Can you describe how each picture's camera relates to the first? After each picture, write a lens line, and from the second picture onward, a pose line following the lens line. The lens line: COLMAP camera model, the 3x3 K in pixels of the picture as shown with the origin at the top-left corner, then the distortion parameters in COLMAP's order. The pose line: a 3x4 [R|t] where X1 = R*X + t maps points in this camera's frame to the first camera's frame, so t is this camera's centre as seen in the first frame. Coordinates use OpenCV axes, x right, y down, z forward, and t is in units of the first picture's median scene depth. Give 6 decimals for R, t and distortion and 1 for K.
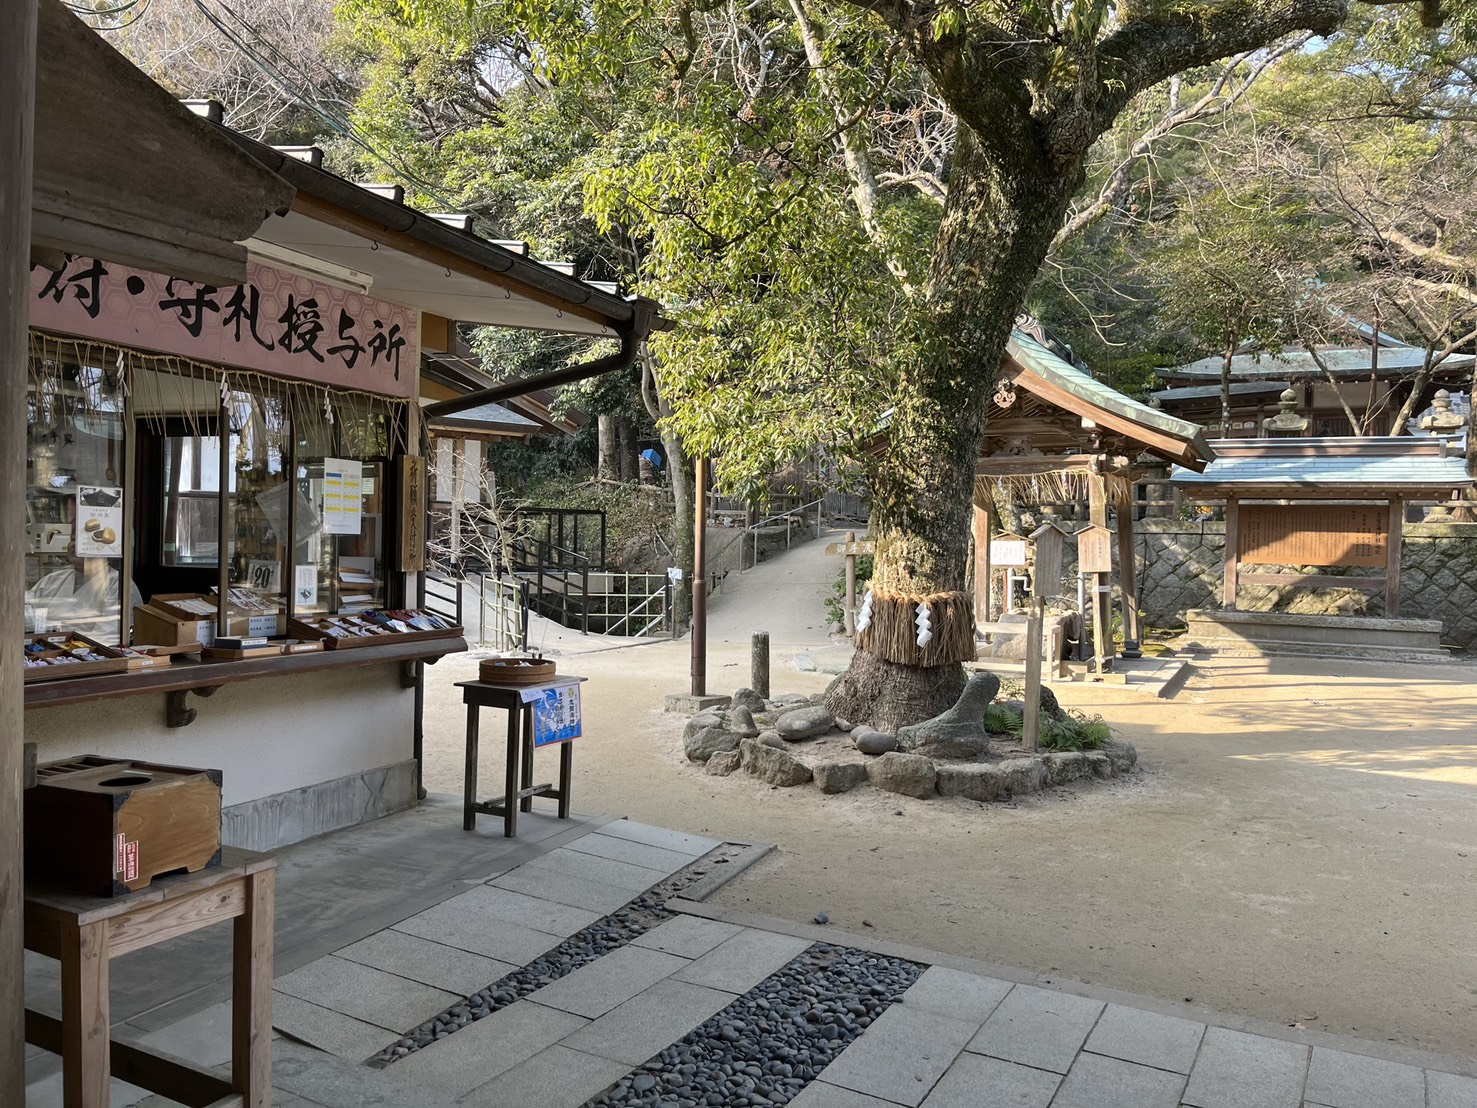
lens RADIAL K [[1043.7, 0, 738.5], [0, 1043.7, 554.0], [0, 0, 1]] dist [-0.005149, -0.004369]
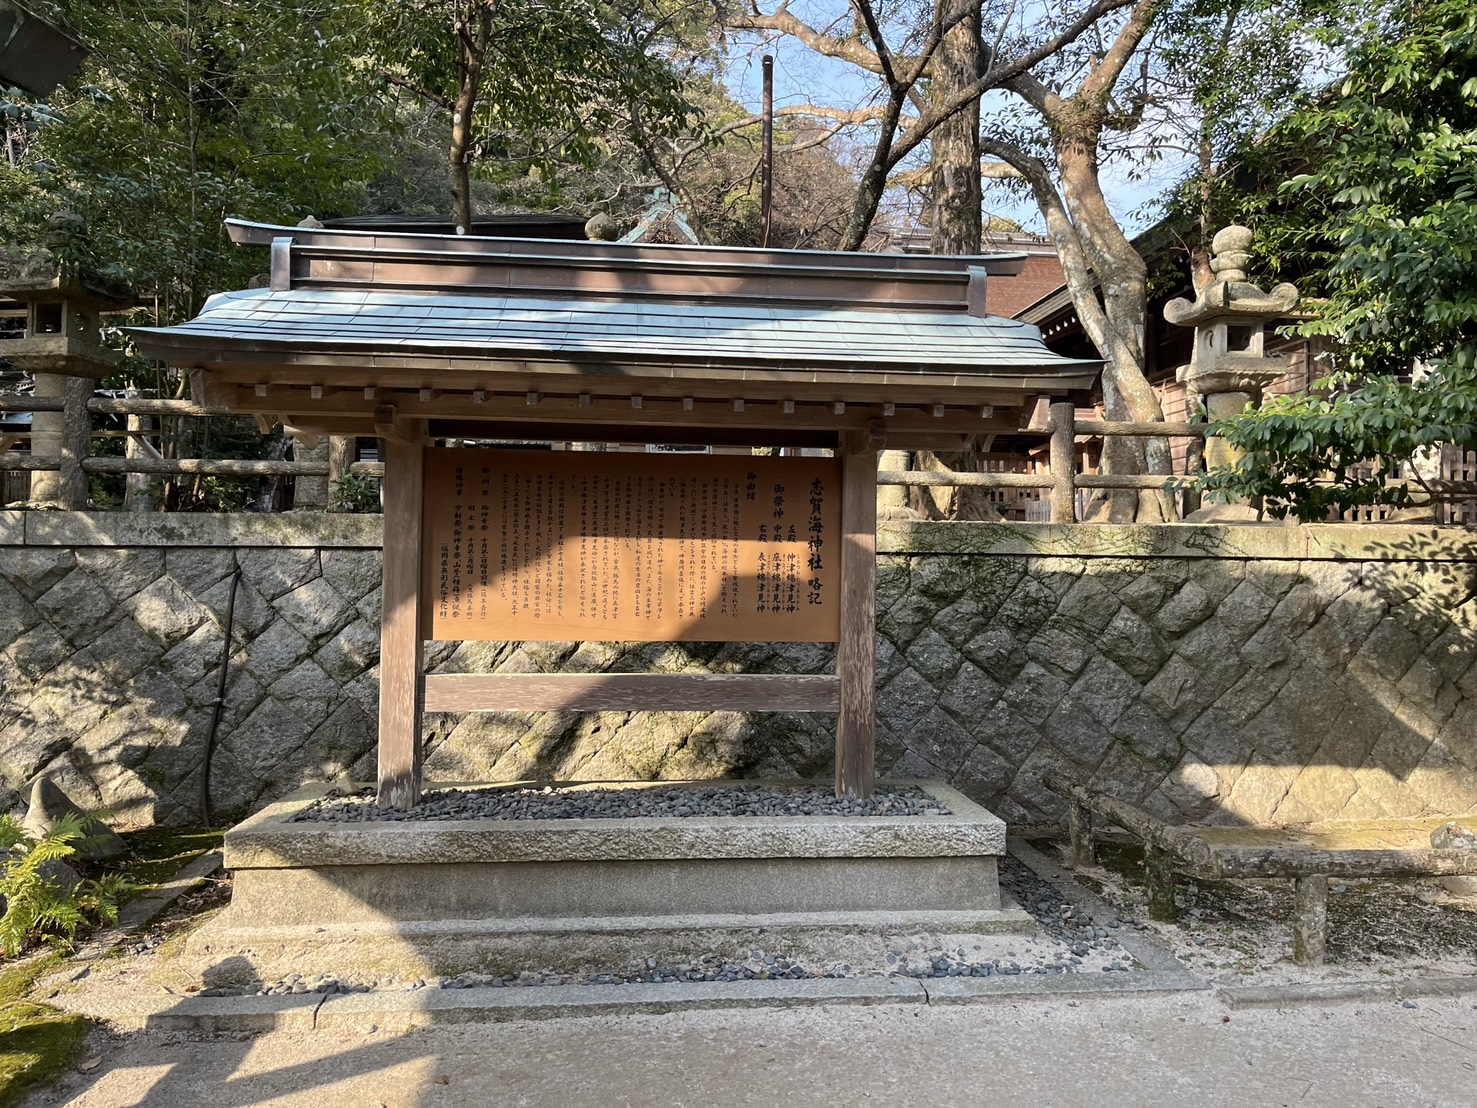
lens RADIAL K [[1043.7, 0, 738.5], [0, 1043.7, 554.0], [0, 0, 1]] dist [-0.005149, -0.004369]
pose [[0.850249, -0.002844, 0.526374, 0.395731], [0.016664, 0.999630, -0.021515, -0.008180], [-0.526118, 0.027065, 0.849981, 0.689292]]
